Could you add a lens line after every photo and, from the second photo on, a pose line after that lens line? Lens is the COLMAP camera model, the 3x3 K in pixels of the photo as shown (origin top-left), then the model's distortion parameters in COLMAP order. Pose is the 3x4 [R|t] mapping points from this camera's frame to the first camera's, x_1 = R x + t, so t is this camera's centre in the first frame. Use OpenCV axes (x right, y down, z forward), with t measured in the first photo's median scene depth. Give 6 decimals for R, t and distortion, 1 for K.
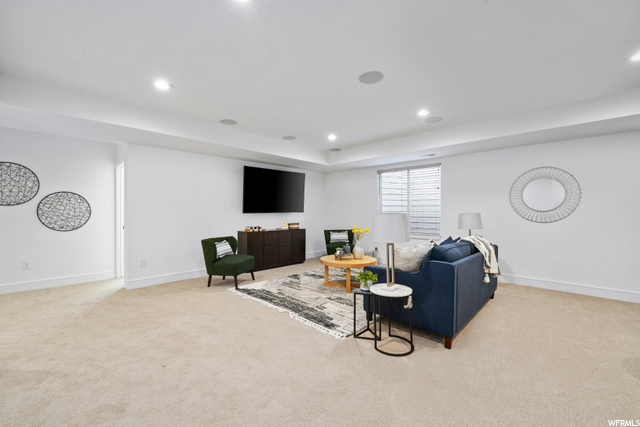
lens RADIAL K [[263.5, 0, 320.0], [0, 263.5, 213.5], [0, 0, 1]] dist [-0.007414, -0.000745]
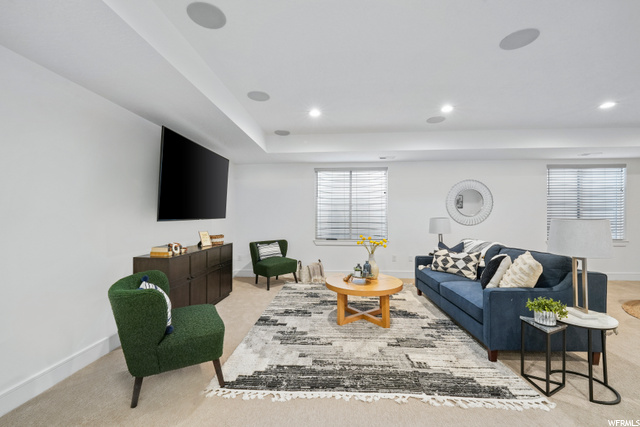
lens RADIAL K [[263.5, 0, 320.0], [0, 263.5, 213.5], [0, 0, 1]] dist [-0.007414, -0.000745]
pose [[0.759176, 0.005292, 0.650864, -0.425598], [0.007221, 0.999837, -0.016551, -0.004467], [-0.650845, 0.017265, 0.759014, 0.468408]]
